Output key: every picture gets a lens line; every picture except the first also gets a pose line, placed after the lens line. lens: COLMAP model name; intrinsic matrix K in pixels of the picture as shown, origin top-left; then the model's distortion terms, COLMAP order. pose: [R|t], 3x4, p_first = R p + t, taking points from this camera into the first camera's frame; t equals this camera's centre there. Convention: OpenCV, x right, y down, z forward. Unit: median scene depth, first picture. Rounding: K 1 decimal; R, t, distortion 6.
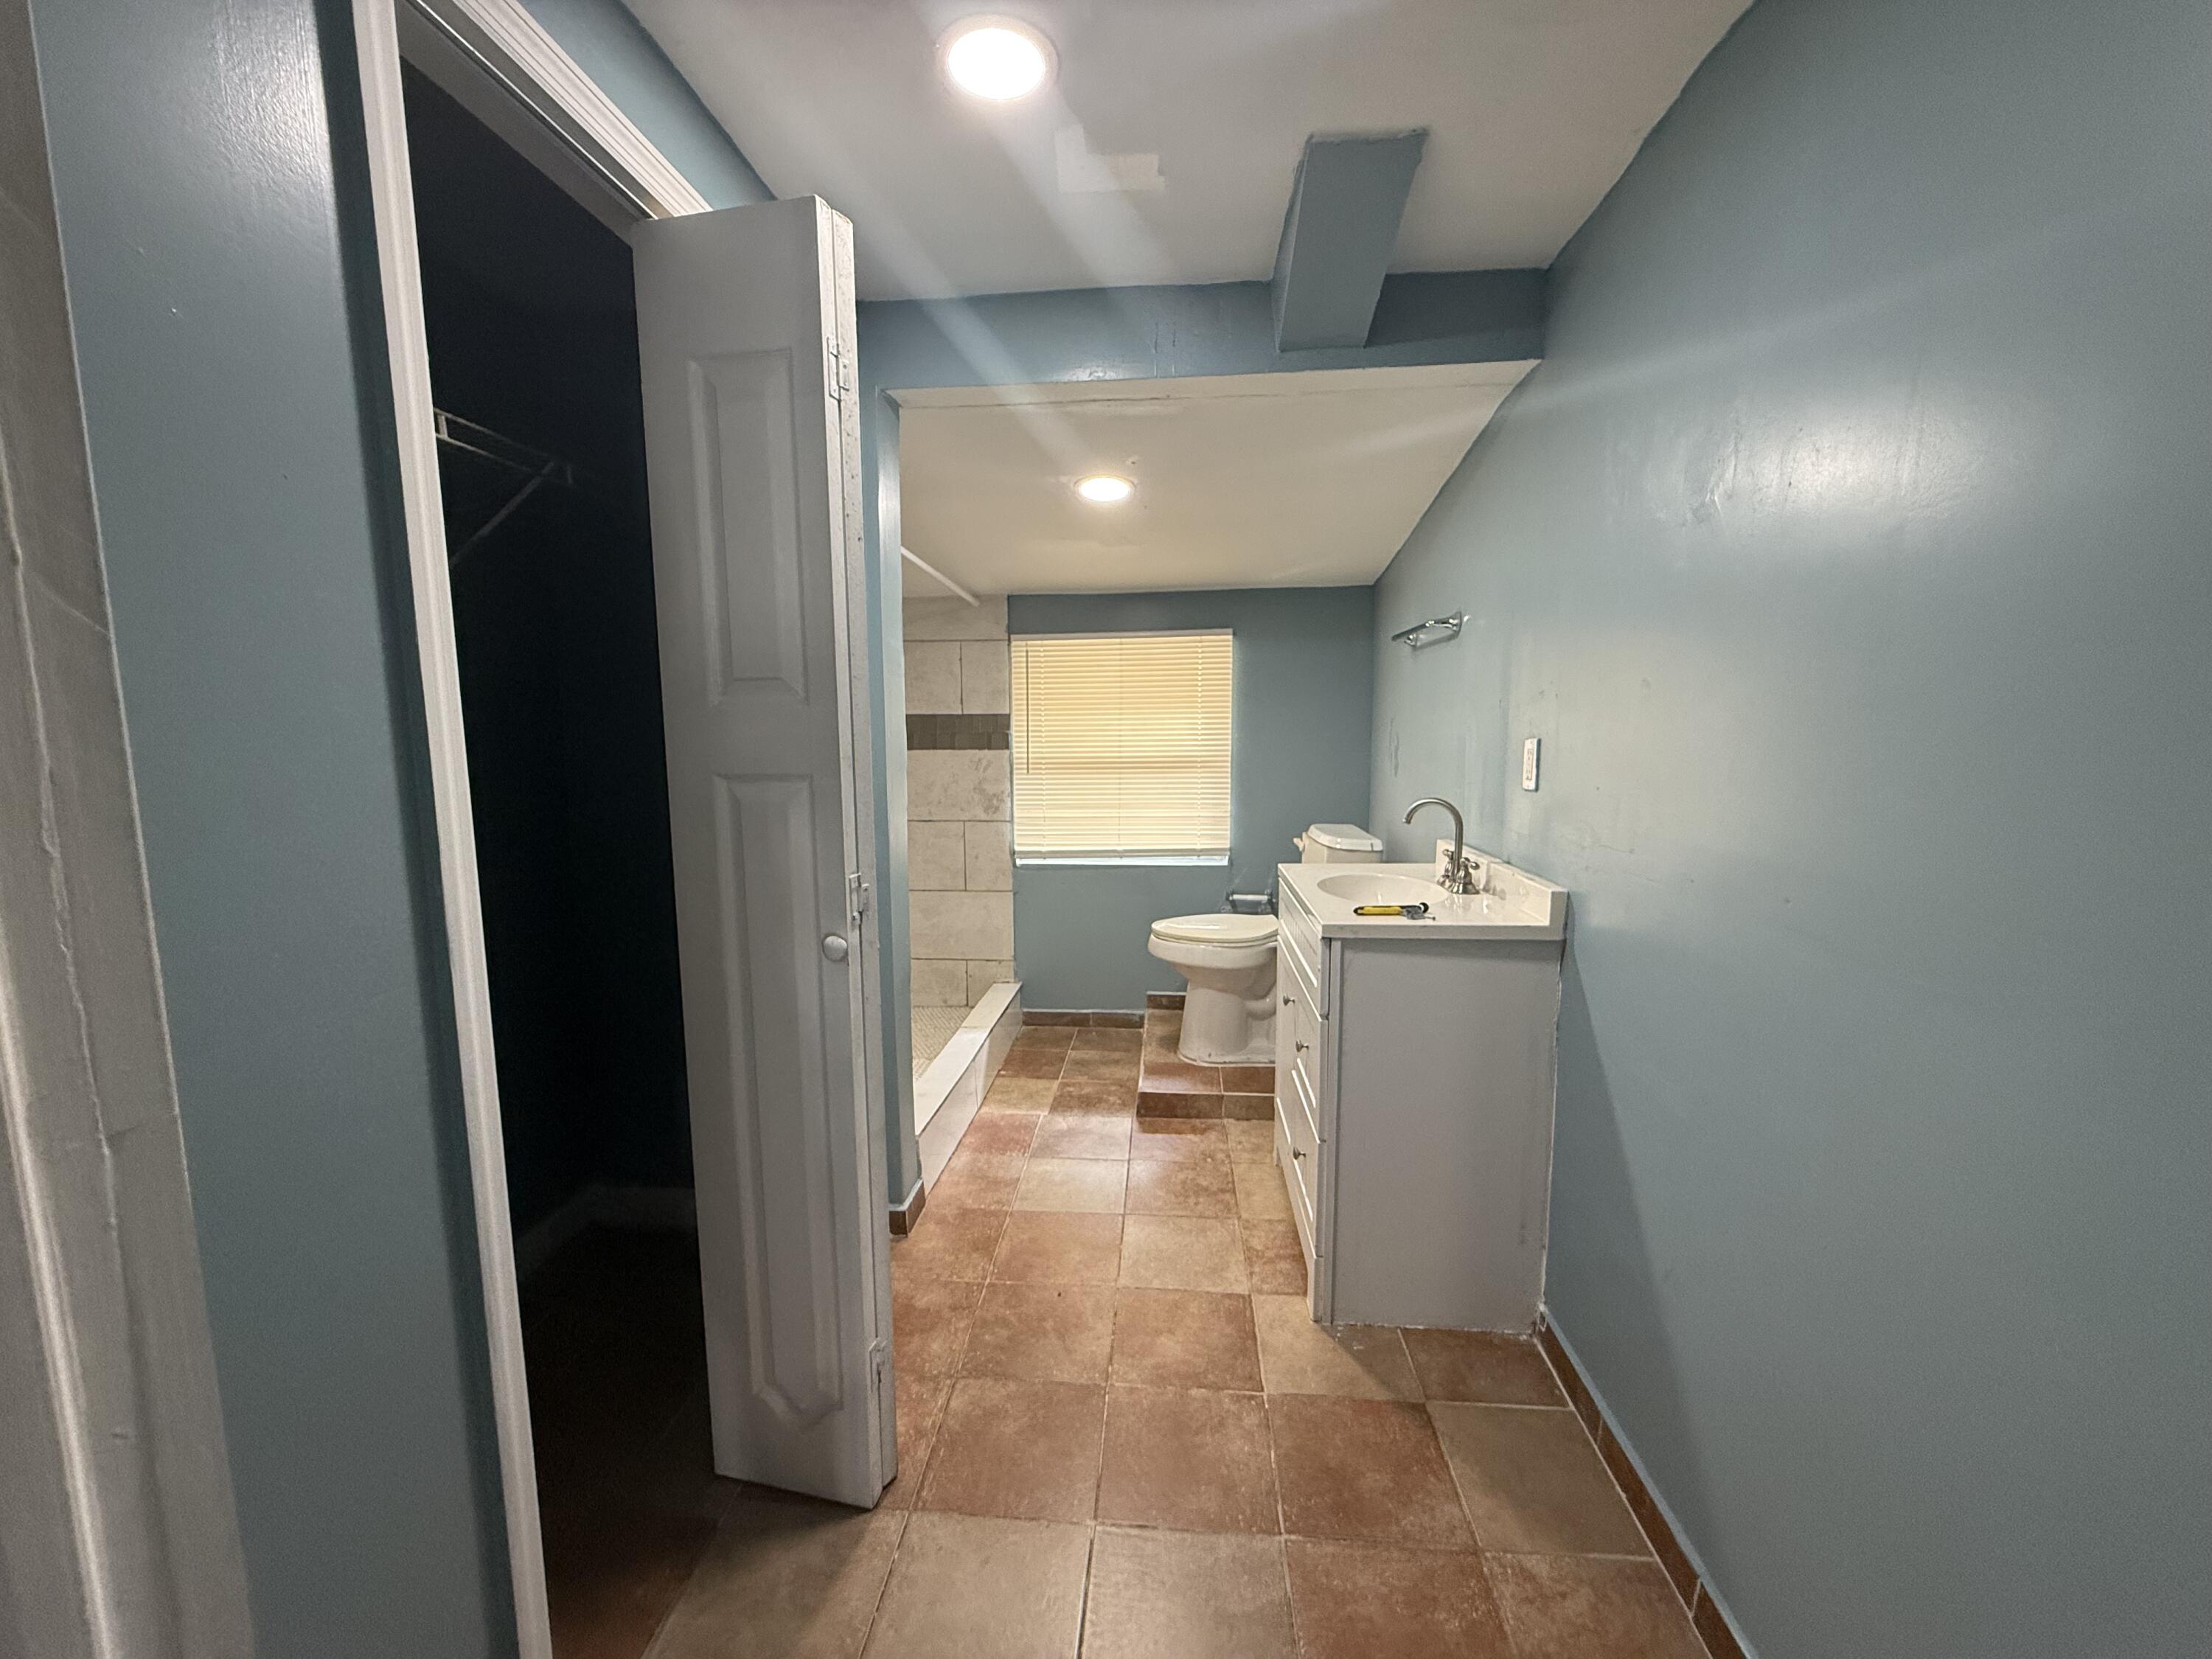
lens RADIAL K [[889.4, 0, 1095.1], [0, 889.4, 829.1], [0, 0, 1]] dist [0.004435, -0.001203]
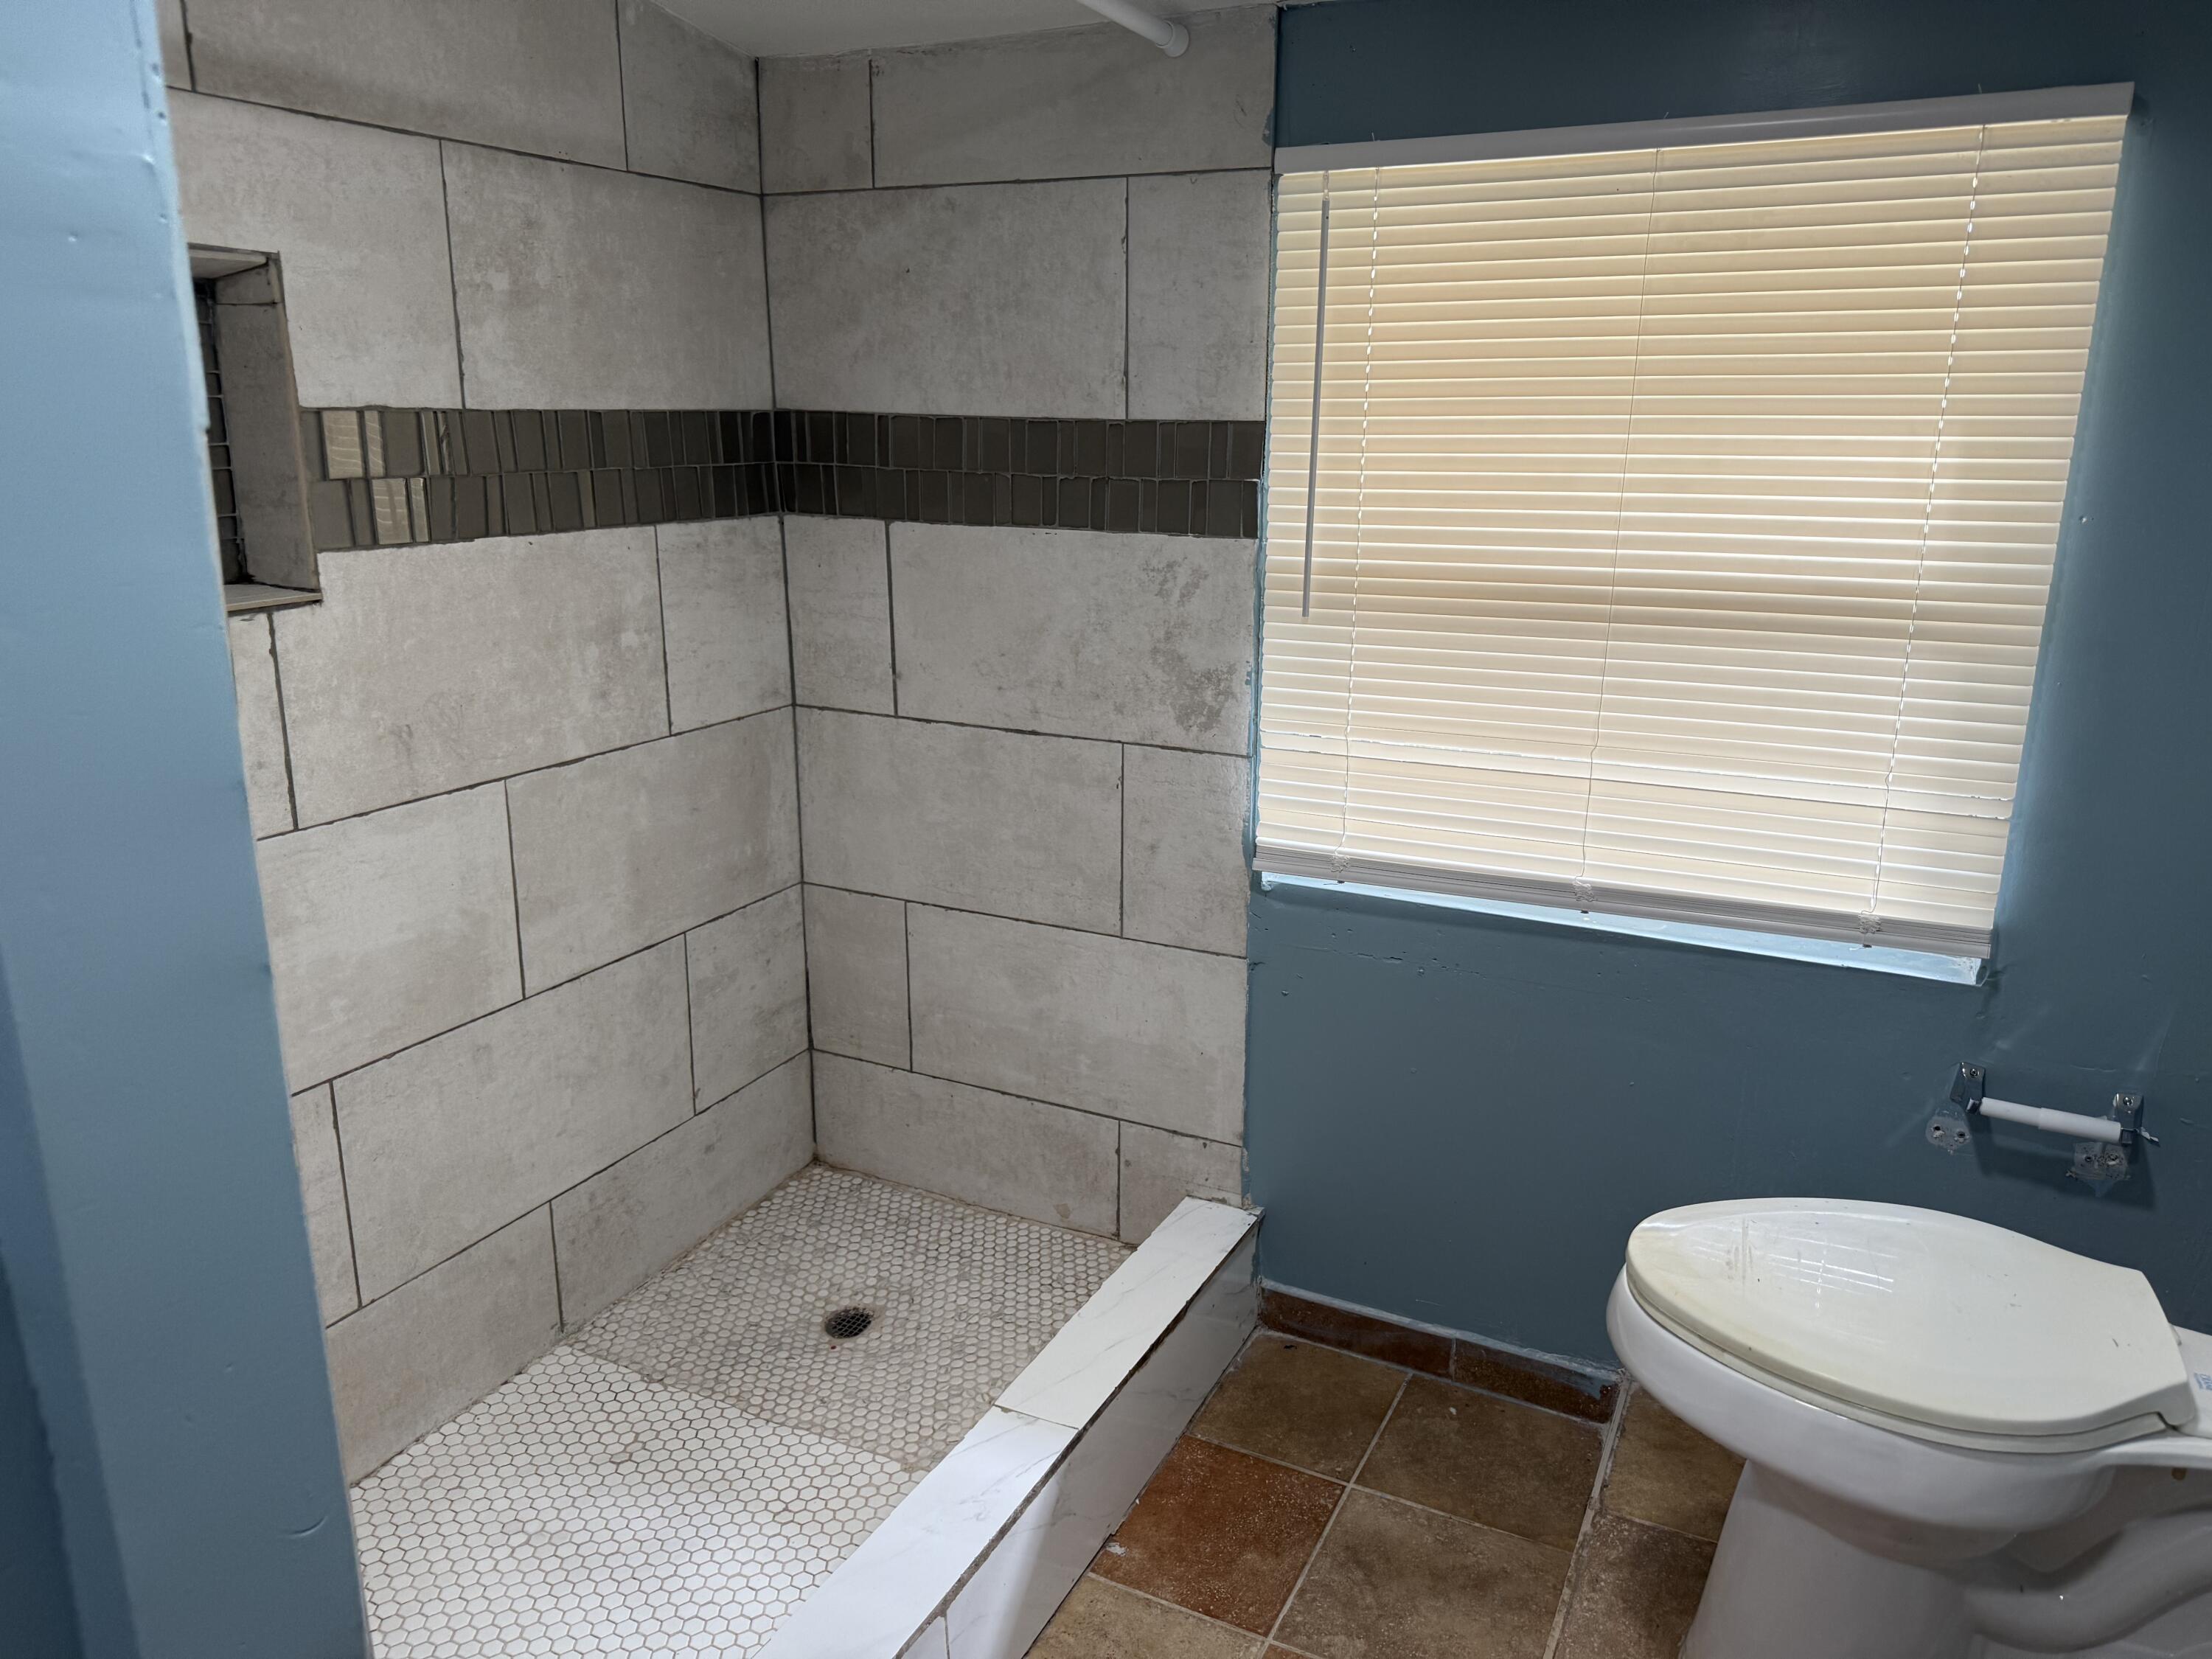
lens RADIAL K [[1575.2, 0, 1120.9], [0, 1575.2, 840.2], [0, 0, 1]] dist [0.081148, -0.076302]
pose [[0.937269, 0.107037, -0.331767, 0.058028], [-0.051537, 0.983783, 0.171798, -0.076506], [0.344775, -0.143923, 0.927586, 0.434327]]
